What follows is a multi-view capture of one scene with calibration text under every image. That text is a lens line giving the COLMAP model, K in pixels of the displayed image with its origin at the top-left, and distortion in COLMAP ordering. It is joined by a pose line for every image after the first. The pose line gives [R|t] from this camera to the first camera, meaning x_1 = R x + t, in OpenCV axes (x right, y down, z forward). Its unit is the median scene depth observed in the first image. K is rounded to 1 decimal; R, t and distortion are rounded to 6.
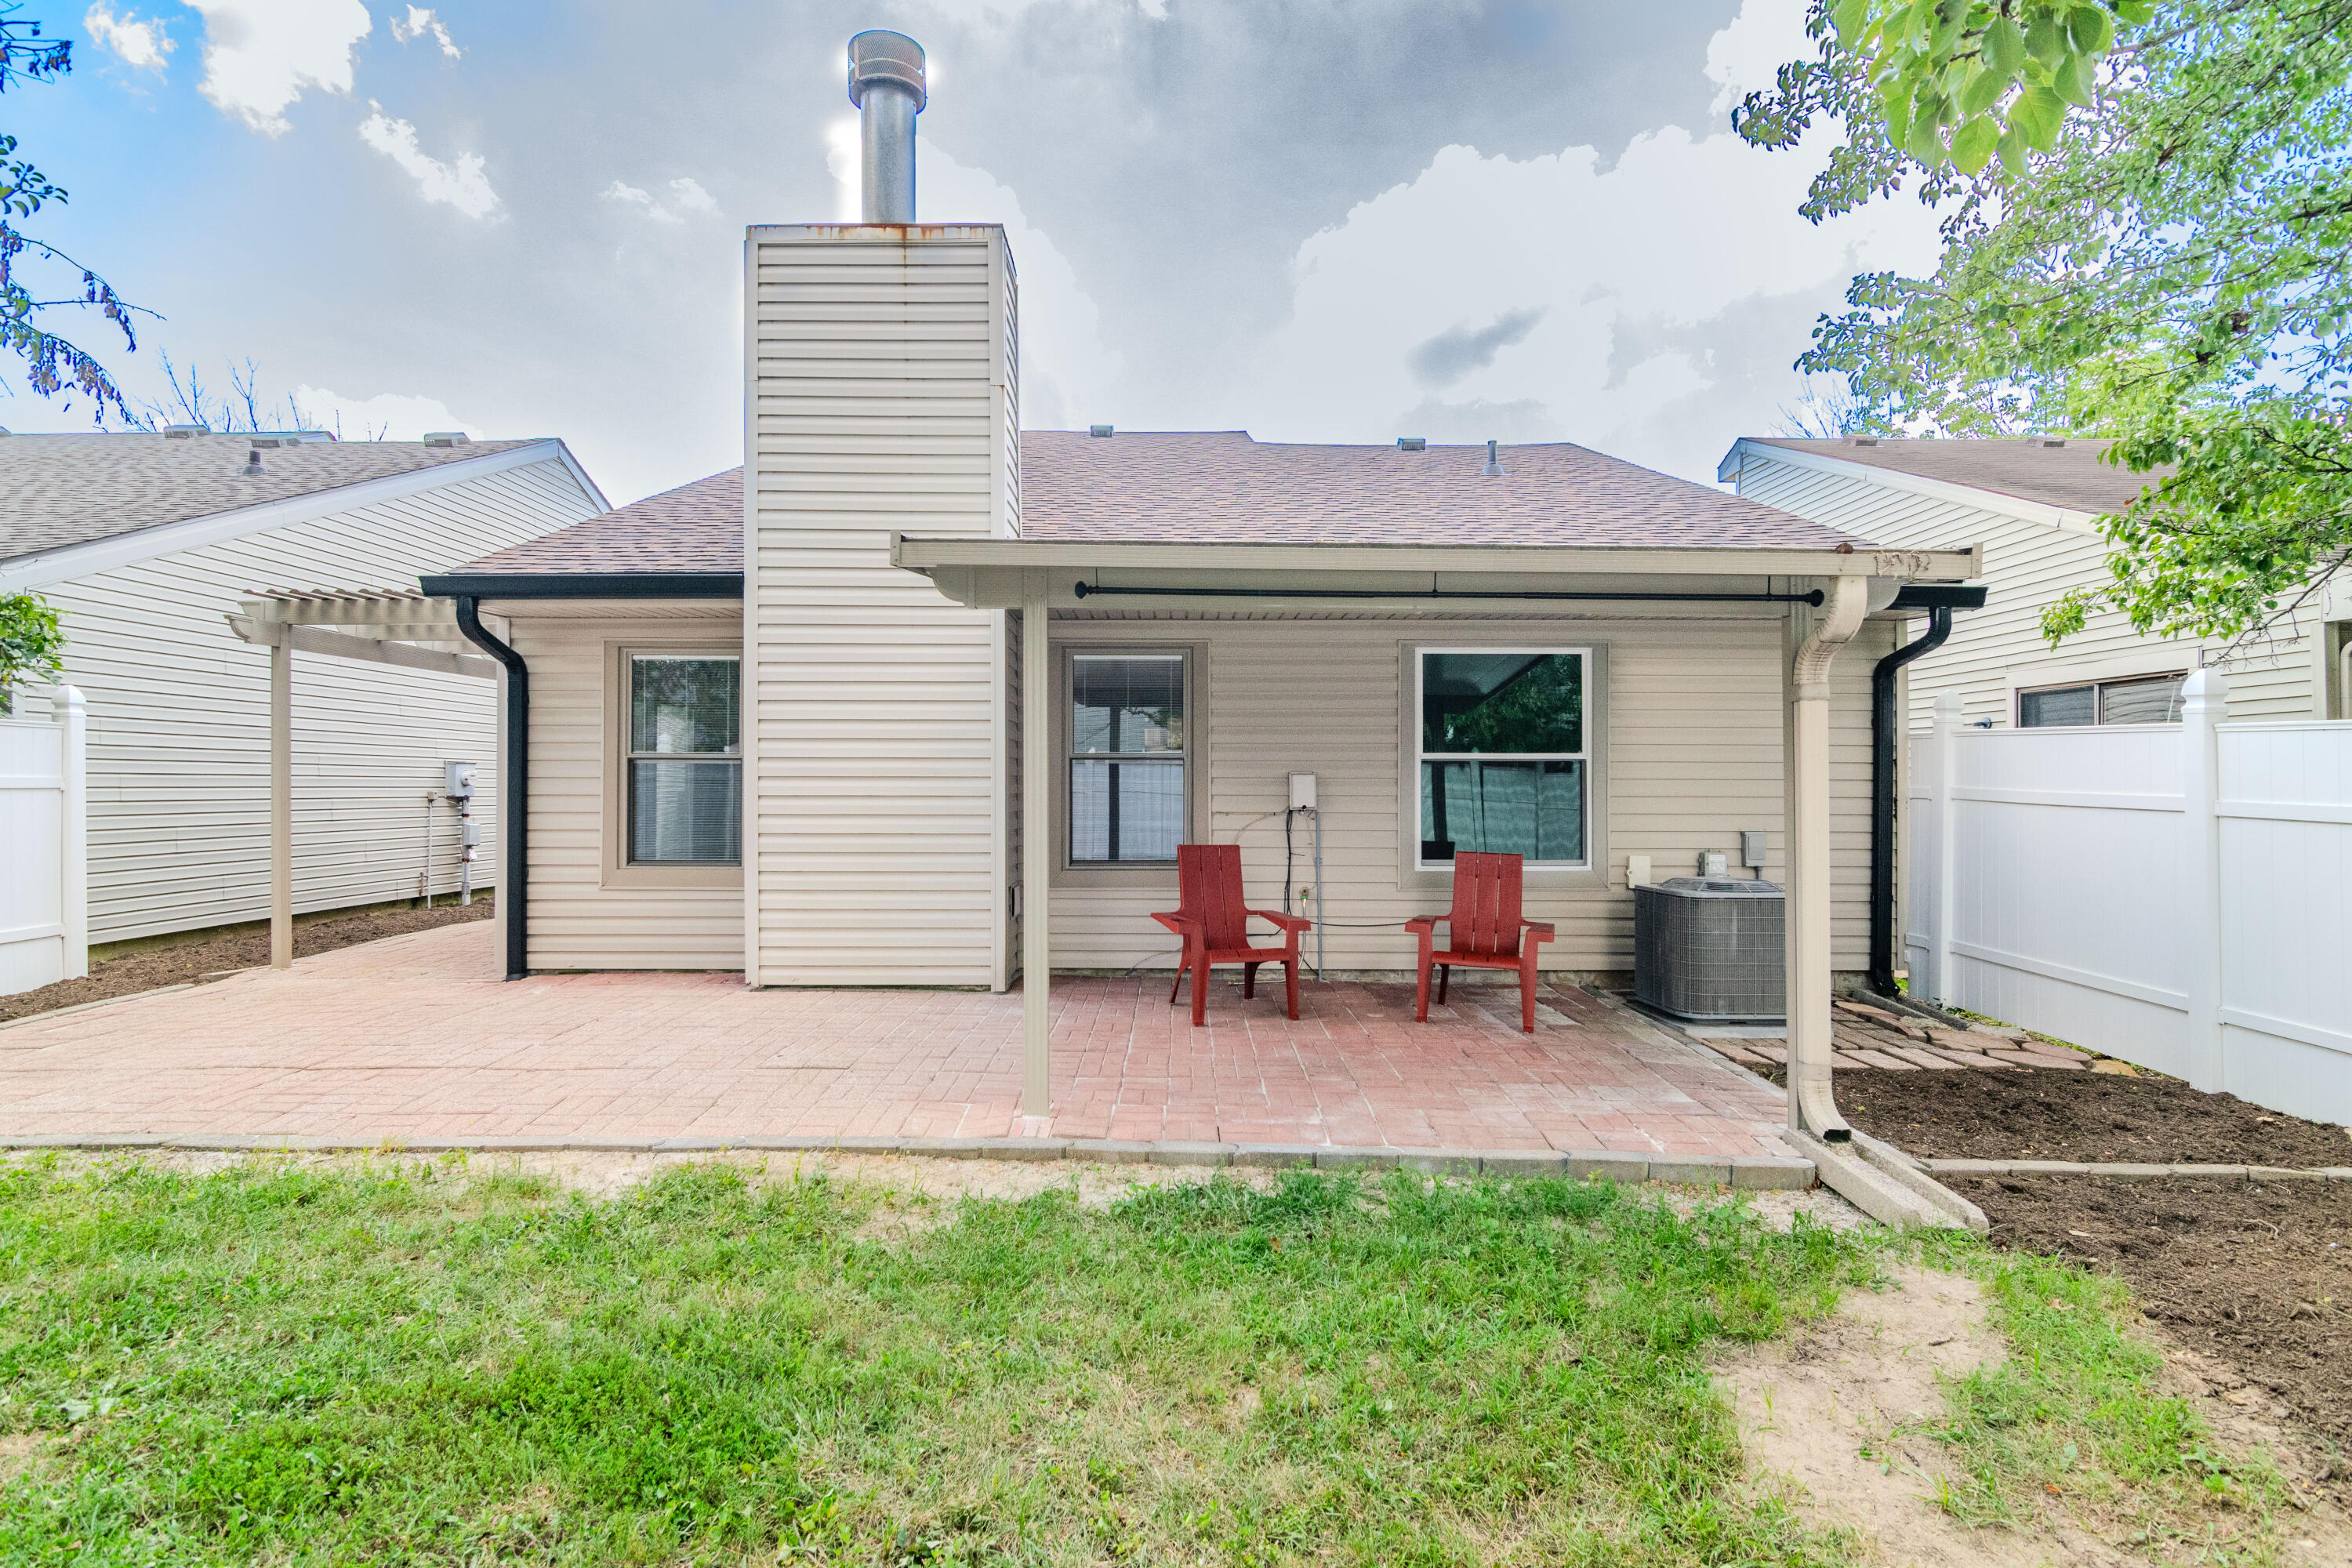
lens RADIAL K [[1163.6, 0, 1163.9], [0, 1163.6, 781.7], [0, 0, 1]] dist [-0.009121, 0.001483]
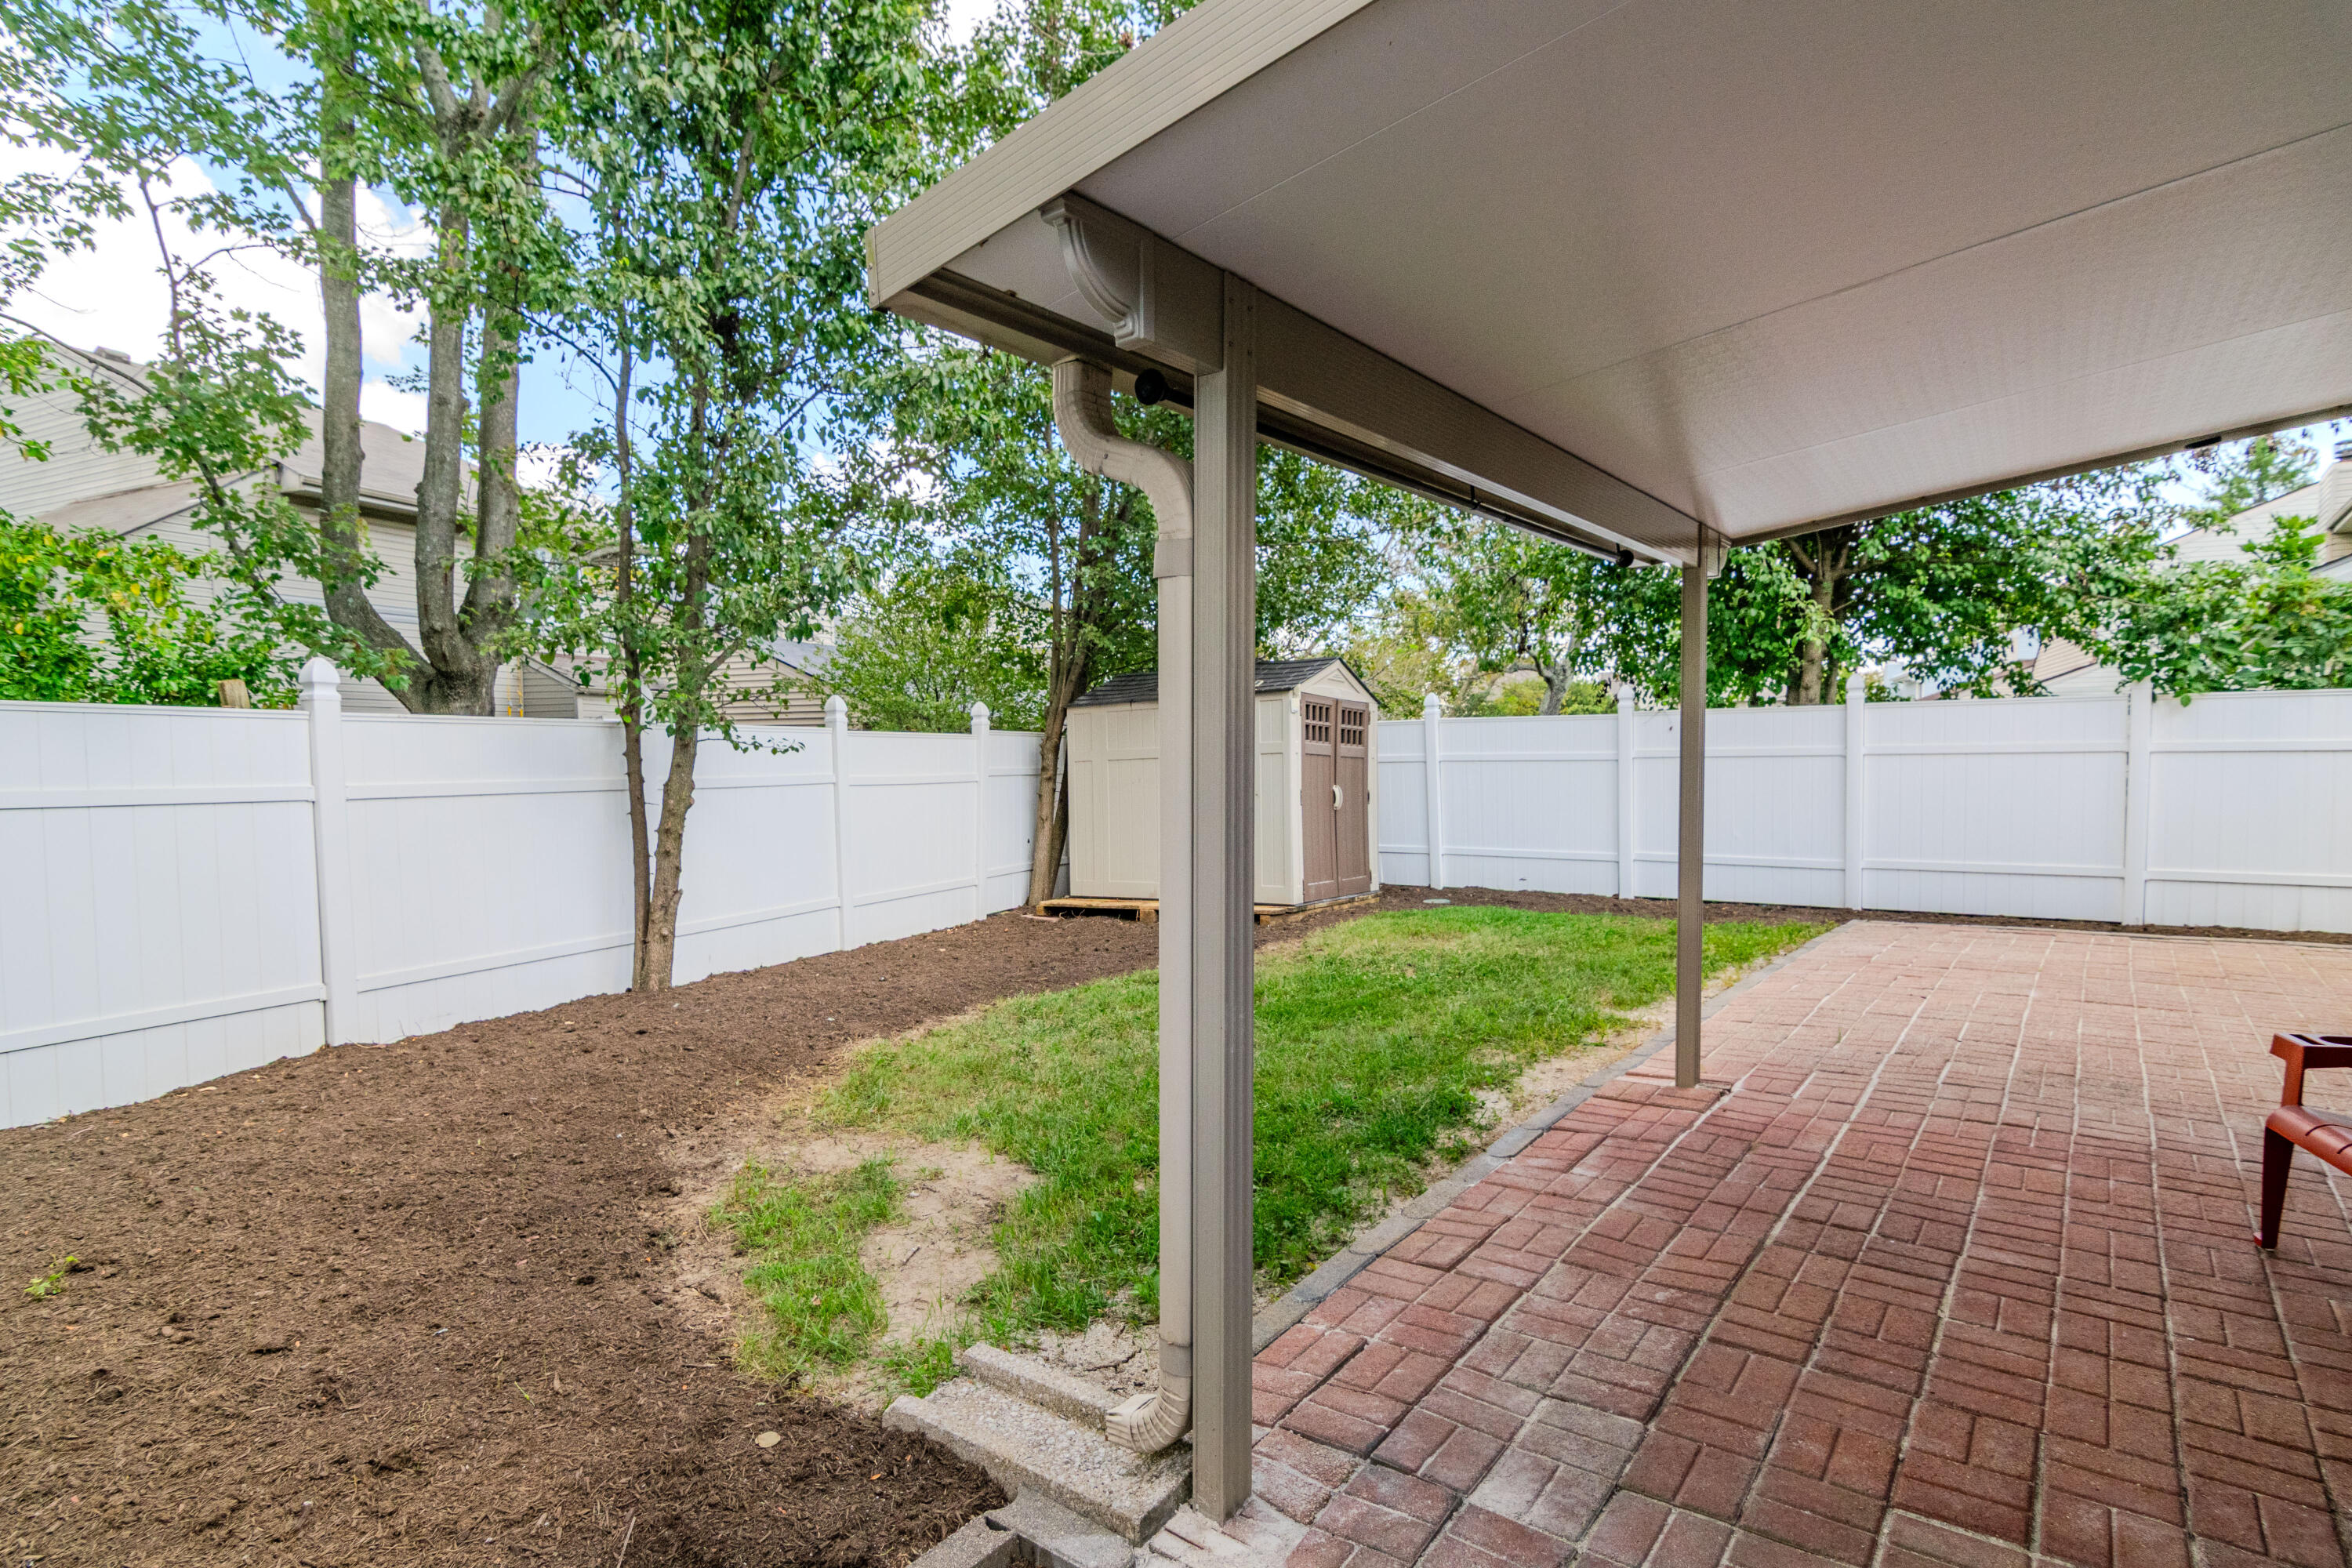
lens RADIAL K [[1163.6, 0, 1184.6], [0, 1163.6, 783.7], [0, 0, 1]] dist [-0.009121, 0.001483]
pose [[-0.617842, 0.024792, -0.785911, 0.582093], [0.009816, 0.999668, 0.023818, 0.000620], [0.786241, 0.007002, -0.617881, 0.802773]]
